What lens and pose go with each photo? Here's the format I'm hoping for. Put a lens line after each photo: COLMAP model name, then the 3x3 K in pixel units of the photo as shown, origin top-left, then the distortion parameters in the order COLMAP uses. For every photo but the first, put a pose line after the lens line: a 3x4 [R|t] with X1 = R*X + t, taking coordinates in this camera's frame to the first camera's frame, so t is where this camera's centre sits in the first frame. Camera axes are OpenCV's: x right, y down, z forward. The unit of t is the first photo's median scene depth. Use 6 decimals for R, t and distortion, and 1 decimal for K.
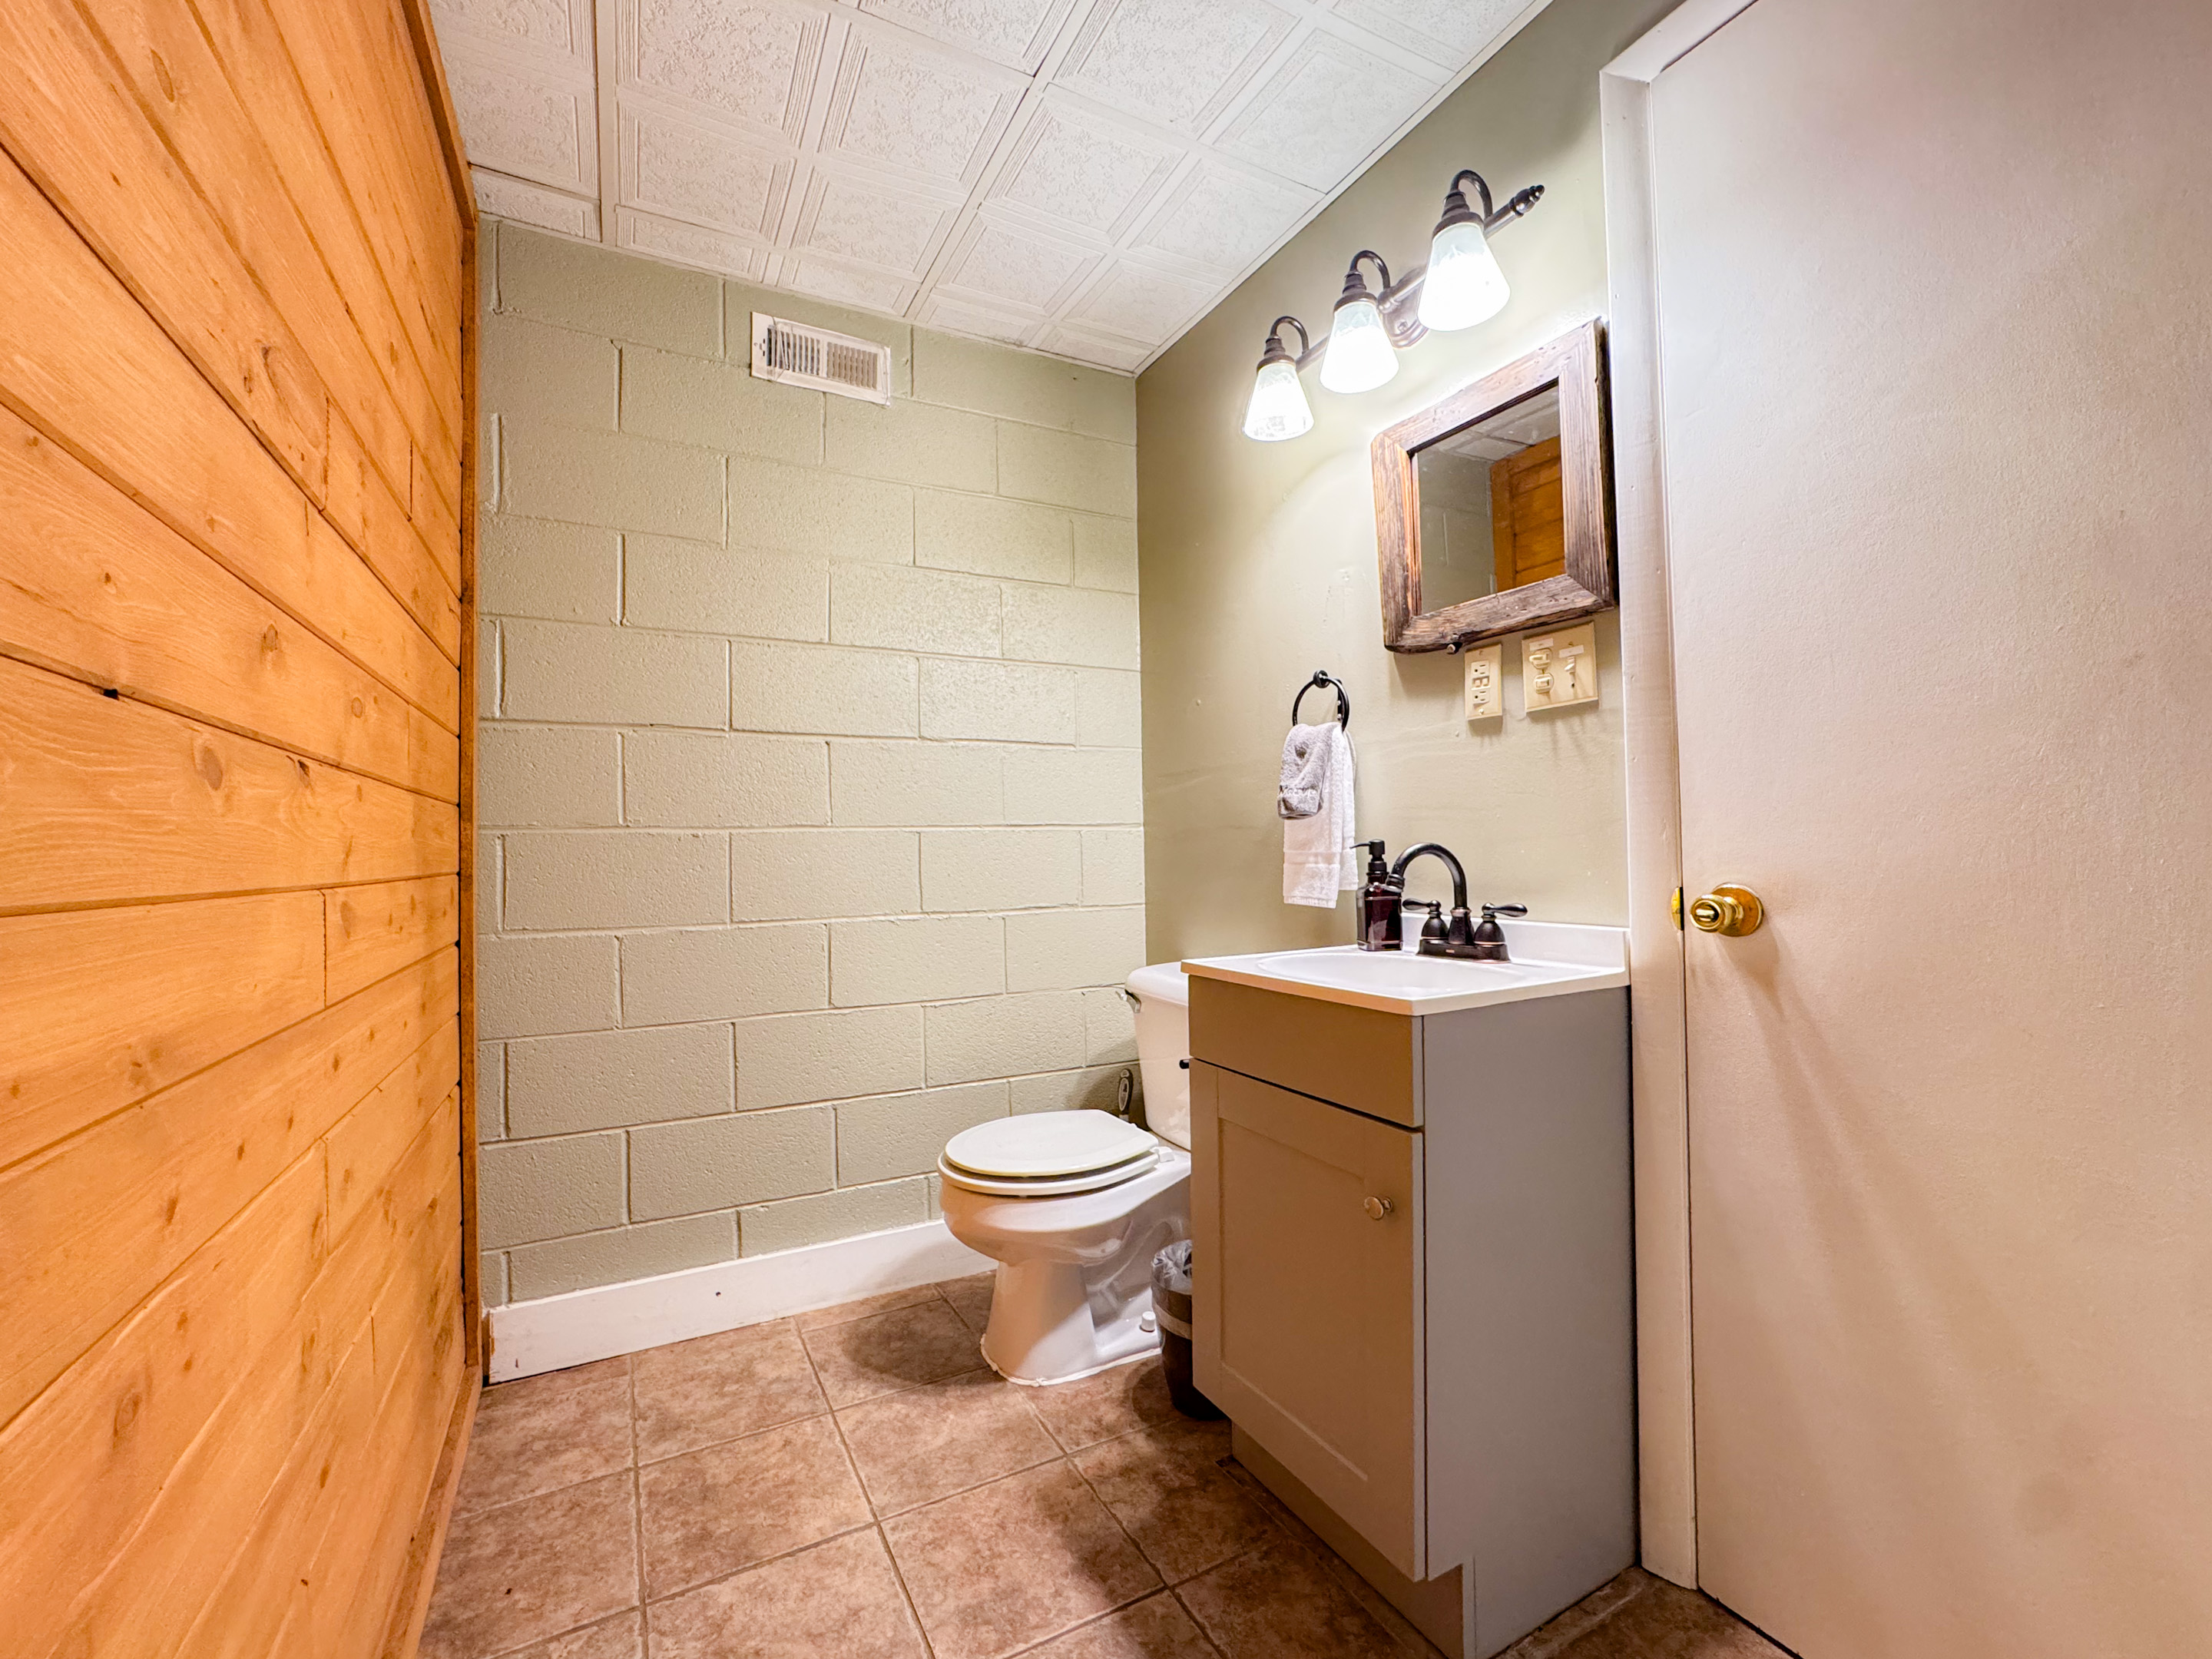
lens RADIAL K [[918.3, 0, 1102.5], [0, 918.3, 838.5], [0, 0, 1]] dist [-0.031156, 0.007104]
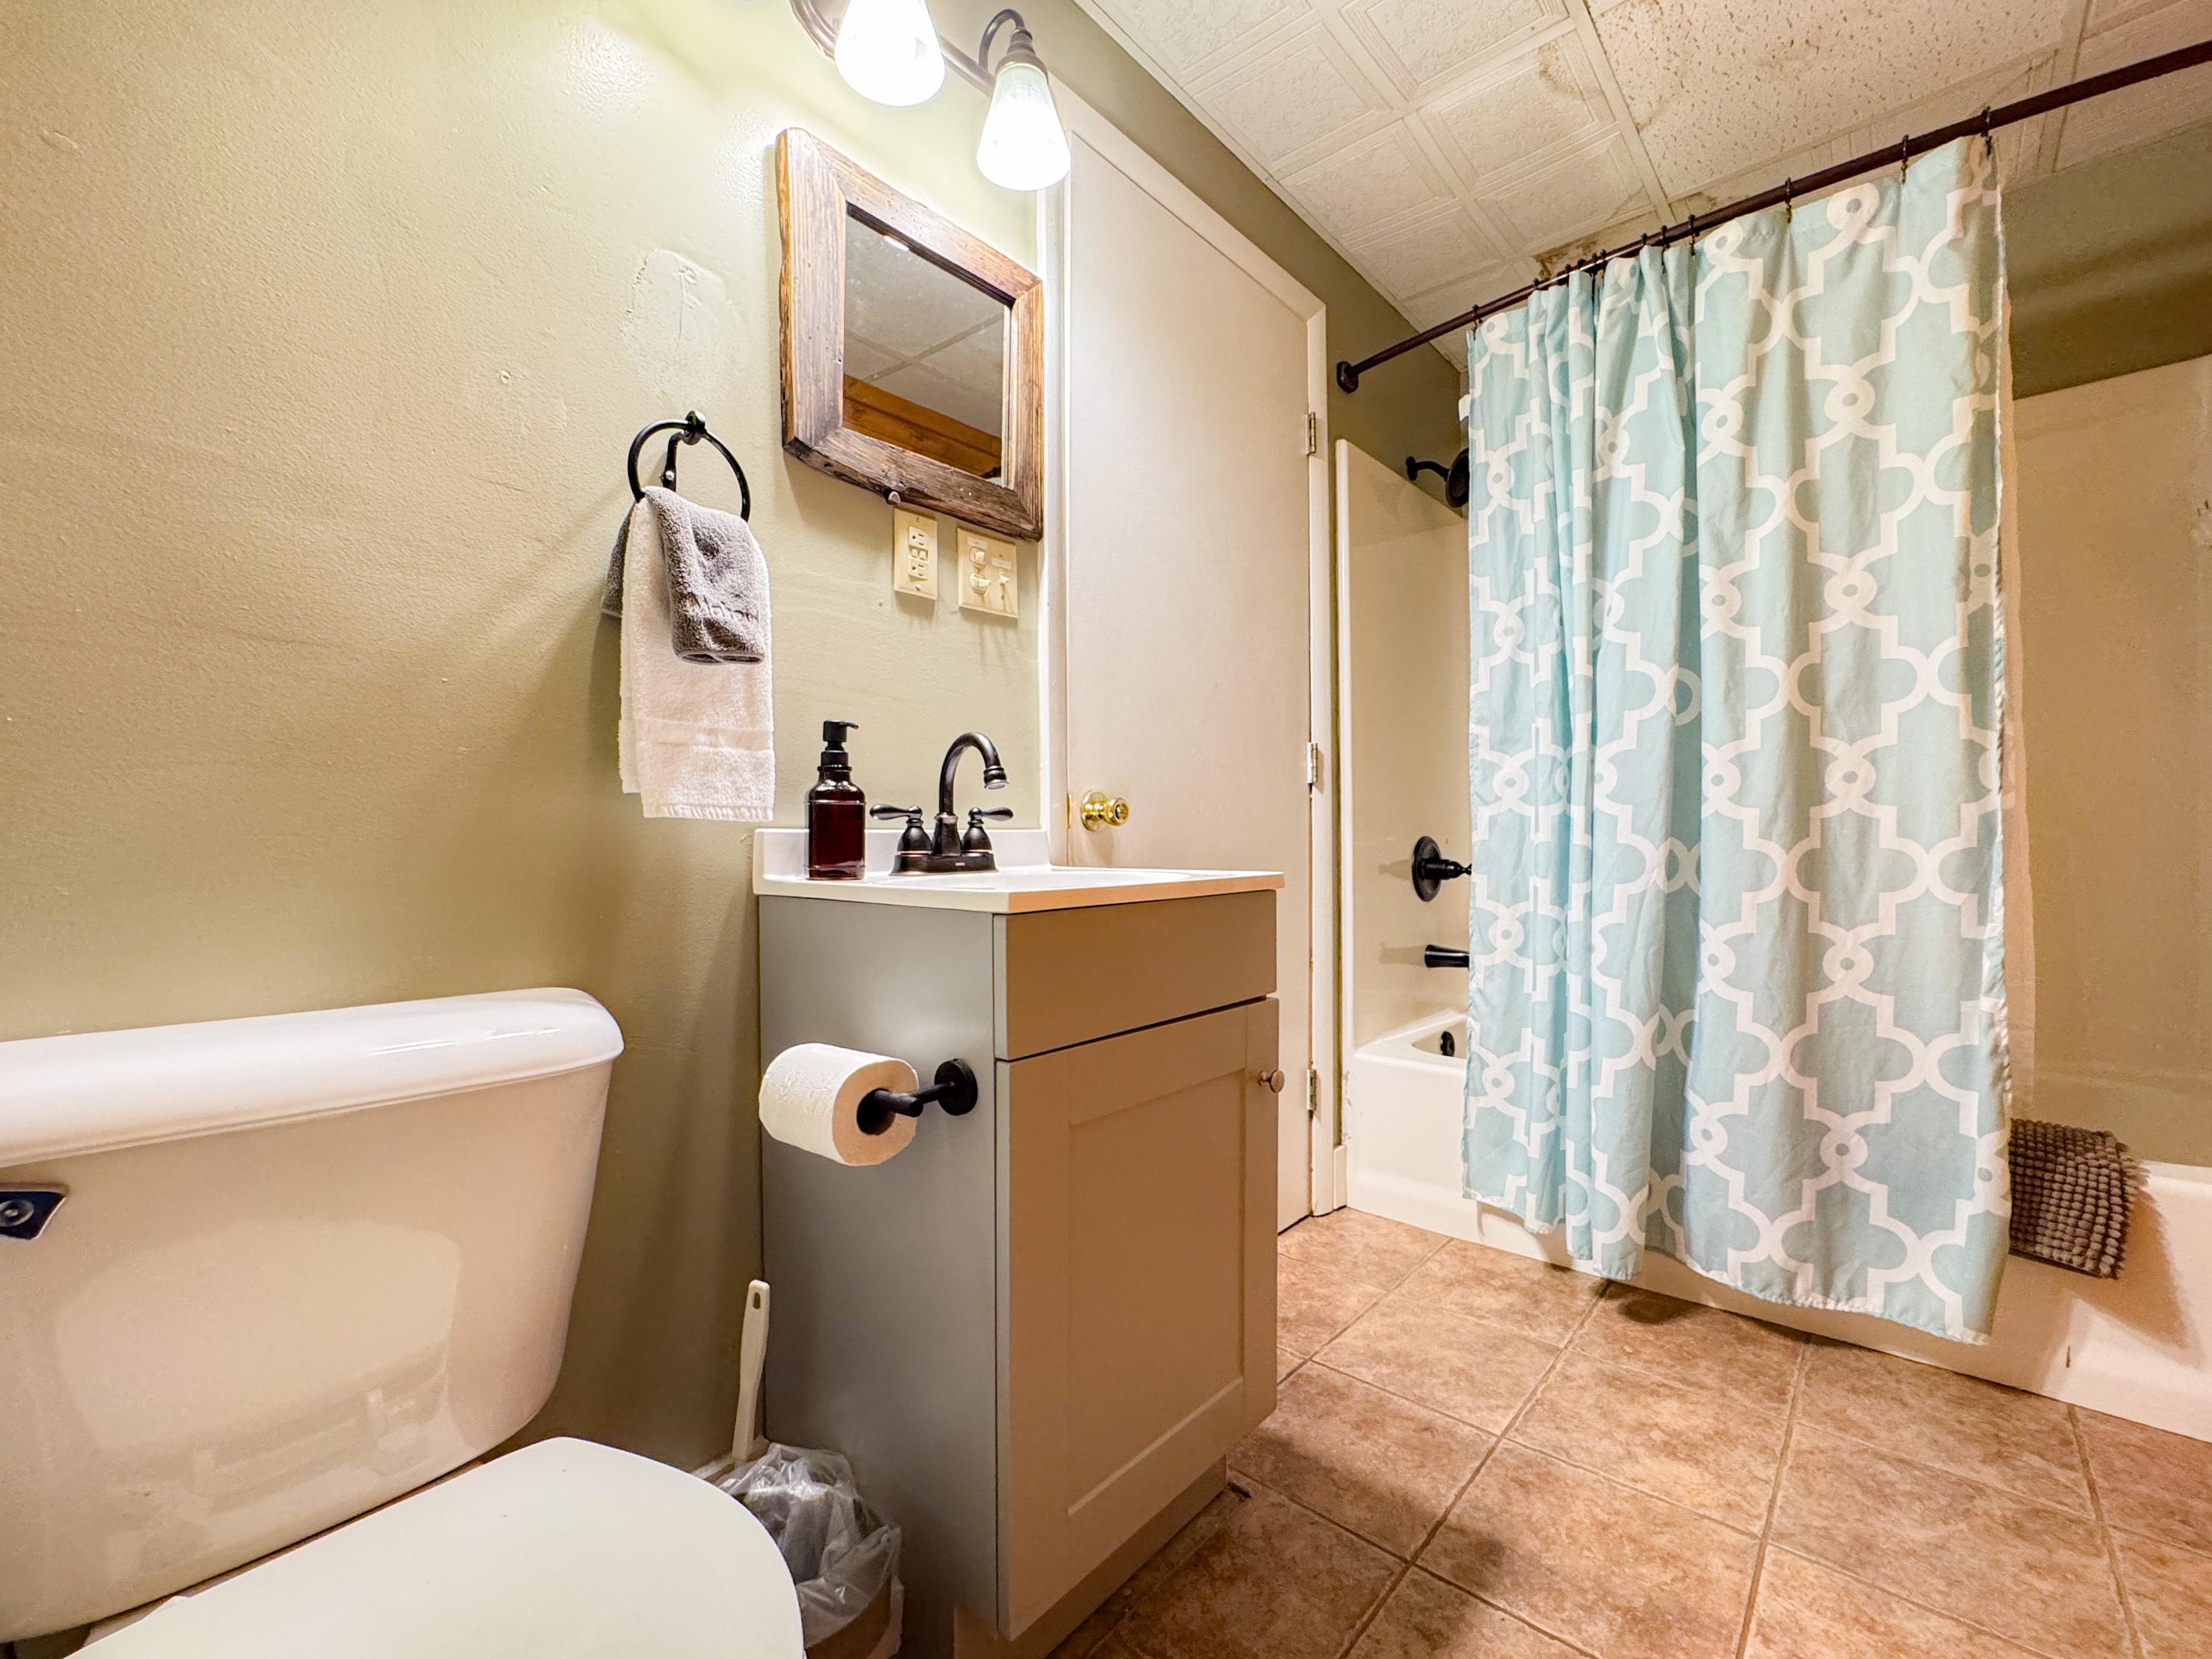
lens RADIAL K [[918.3, 0, 1106.3], [0, 918.3, 828.9], [0, 0, 1]] dist [-0.031156, 0.007104]
pose [[-0.320503, 0.011492, 0.947178, -0.463017], [-0.011110, 0.999812, -0.015890, 0.101679], [-0.947182, -0.015616, -0.320315, 1.126611]]
